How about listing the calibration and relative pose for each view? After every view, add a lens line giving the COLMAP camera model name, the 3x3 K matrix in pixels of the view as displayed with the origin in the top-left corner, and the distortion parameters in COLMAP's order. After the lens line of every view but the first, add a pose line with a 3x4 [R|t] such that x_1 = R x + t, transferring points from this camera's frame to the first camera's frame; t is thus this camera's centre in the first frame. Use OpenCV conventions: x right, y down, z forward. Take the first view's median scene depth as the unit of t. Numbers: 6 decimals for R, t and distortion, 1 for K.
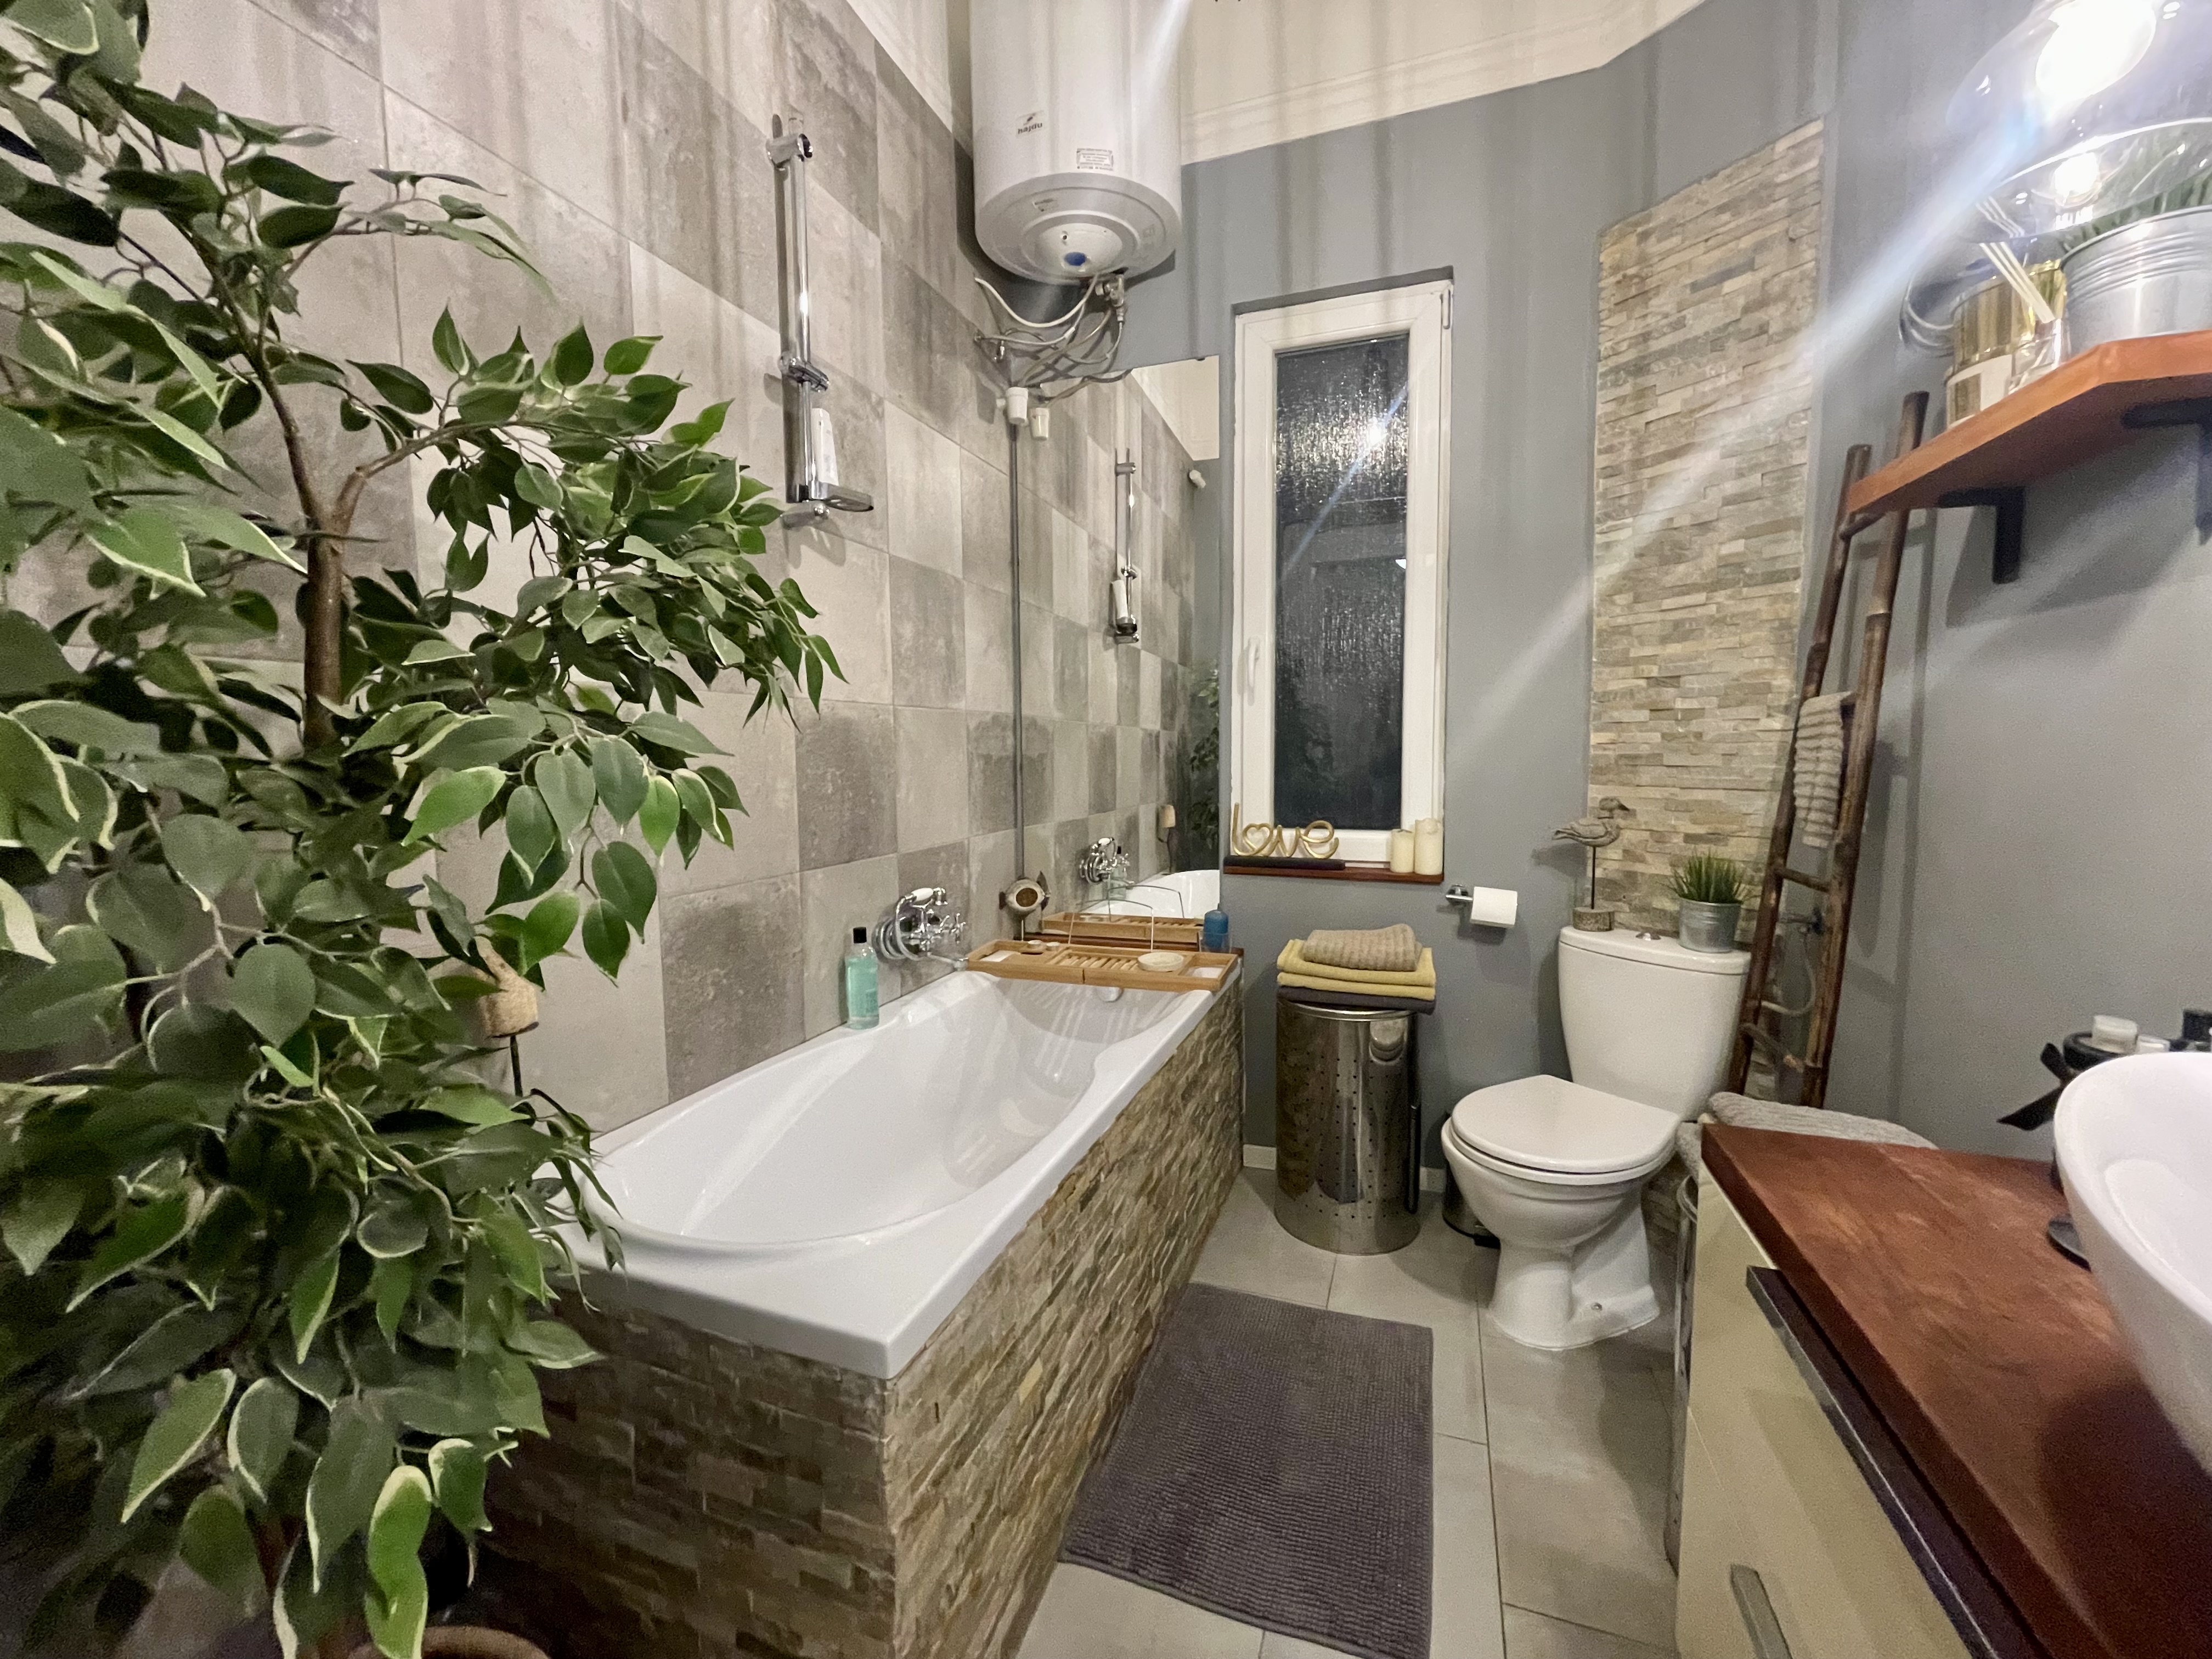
lens RADIAL K [[899.6, 0, 1104.7], [0, 899.6, 829.5], [0, 0, 1]] dist [-0.004590, 0.001275]
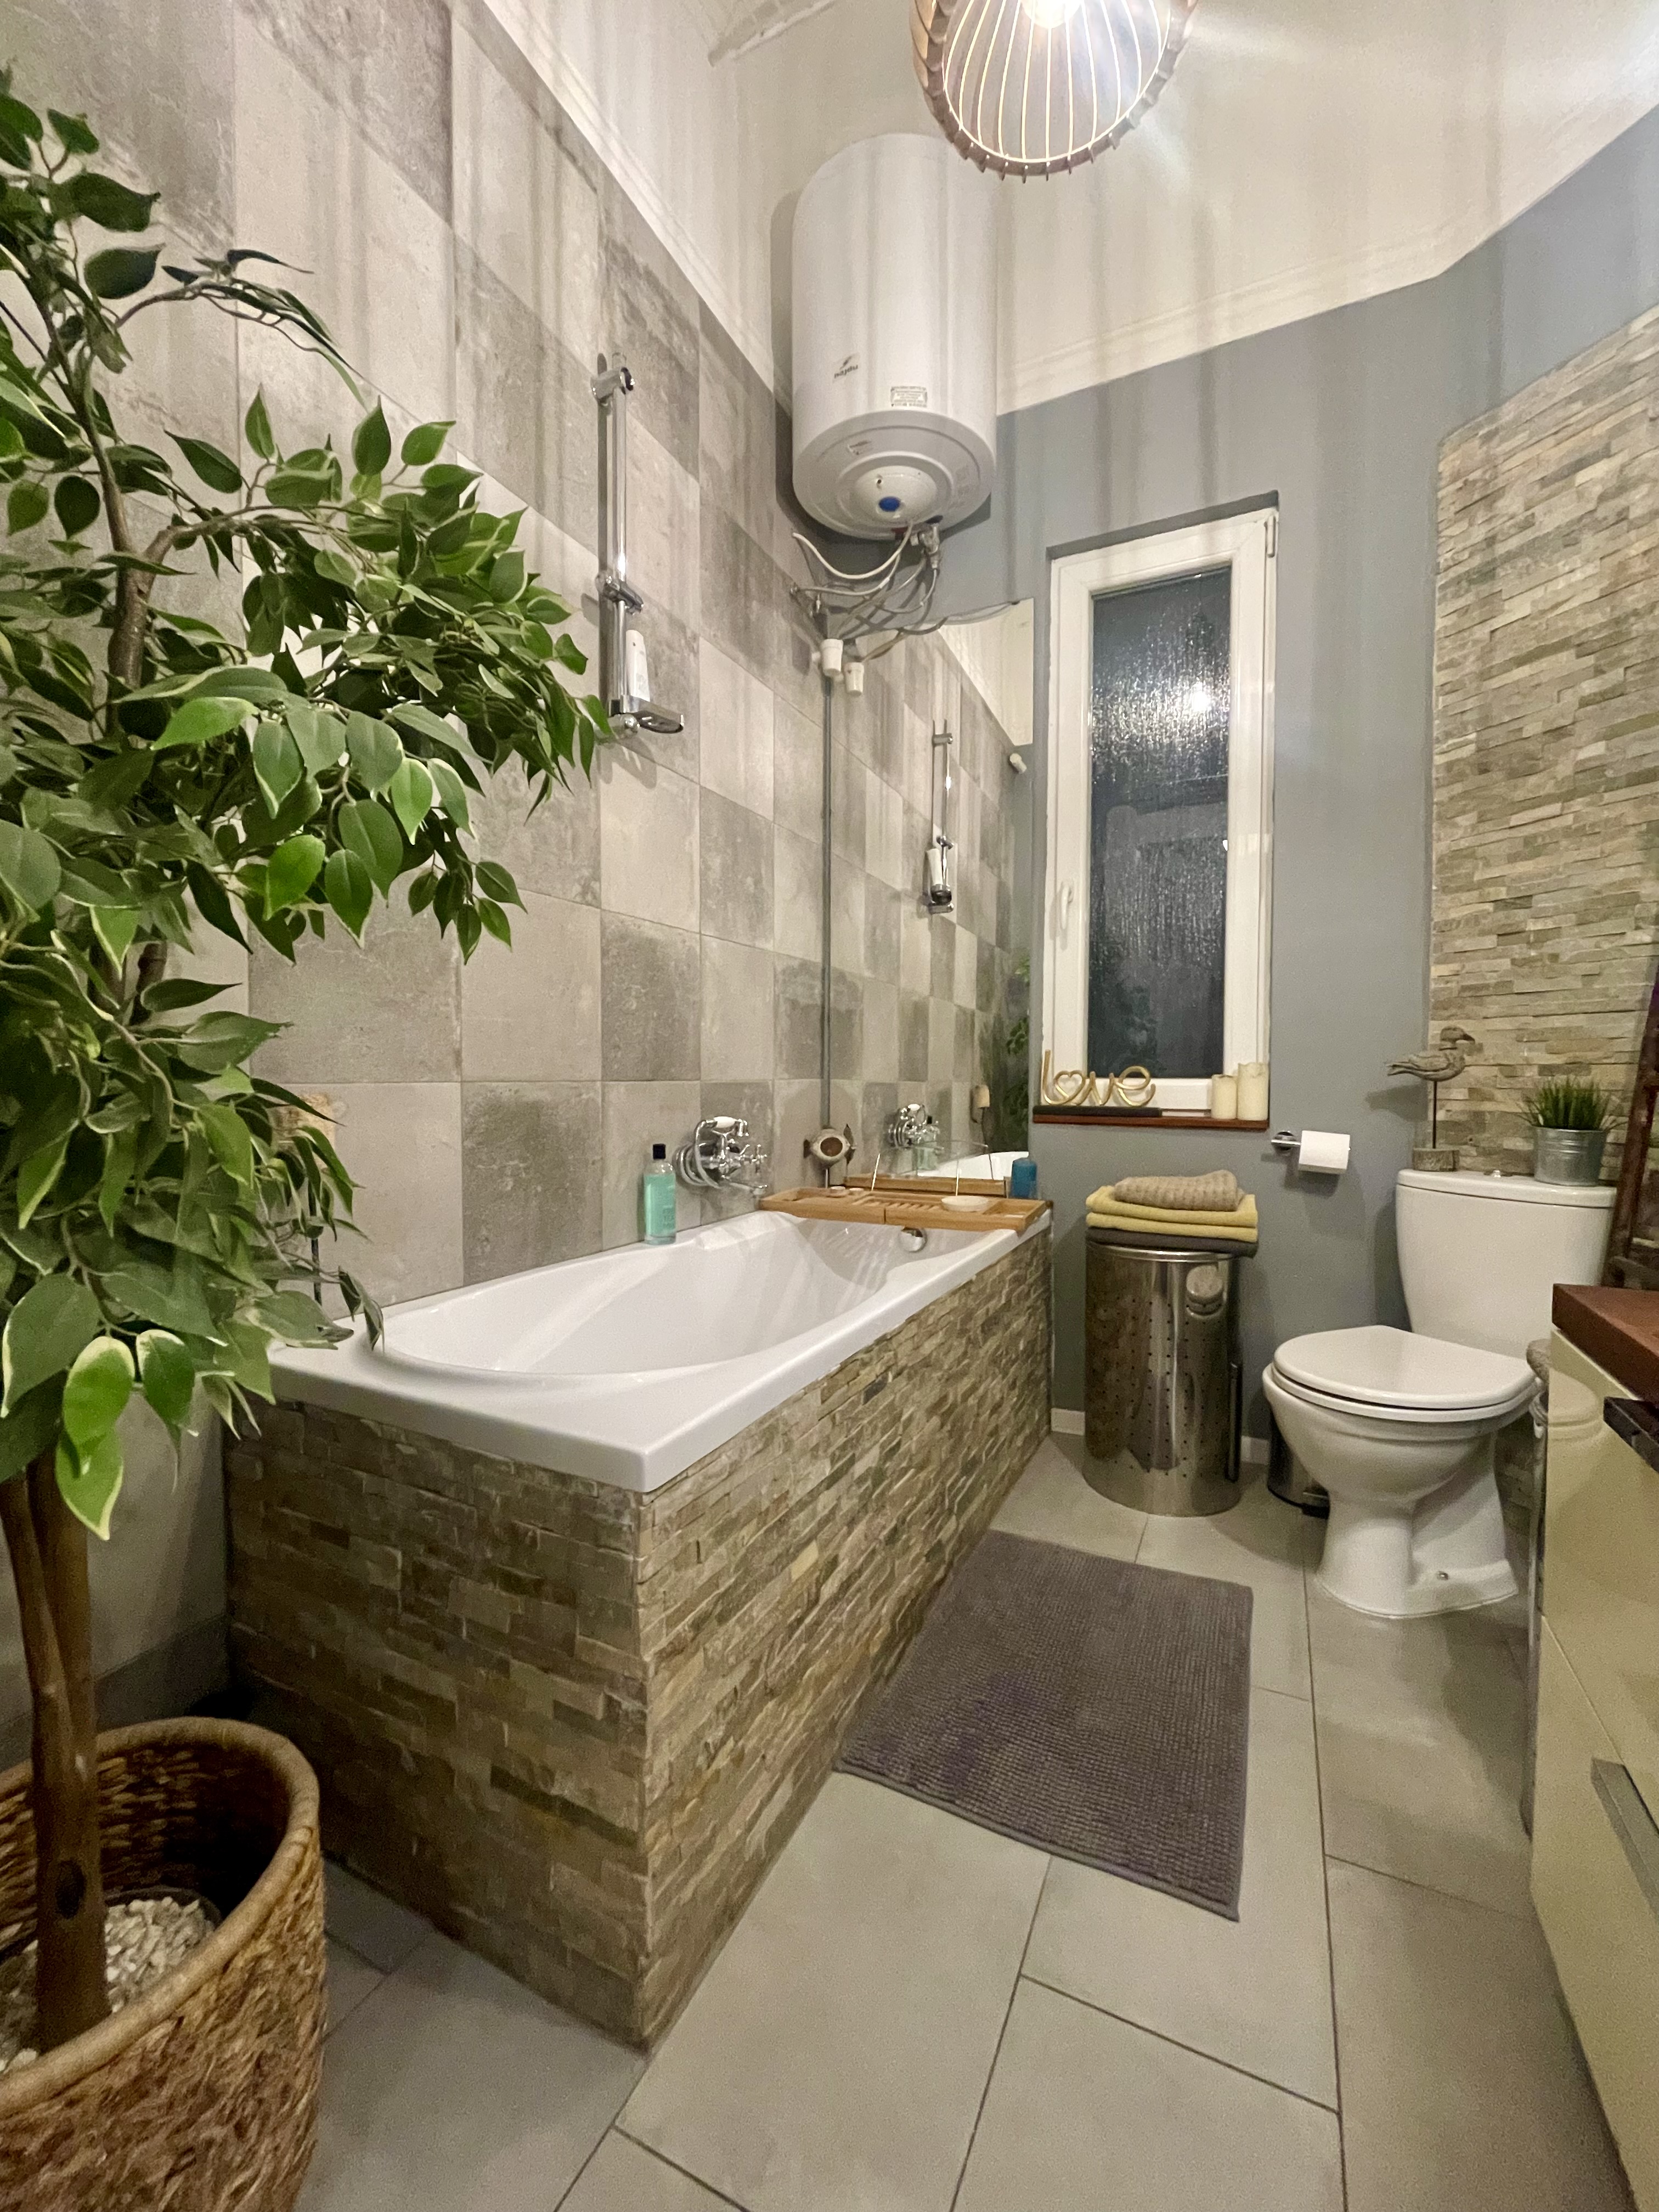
lens RADIAL K [[899.6, 0, 836.6], [0, 899.6, 1108.2], [0, 0, 1]] dist [-0.004590, 0.001275]
pose [[0.994926, 0.017247, -0.099121, 0.023922], [-0.021472, 0.998899, -0.041713, 0.110333], [0.098292, 0.043630, 0.994201, 0.020431]]
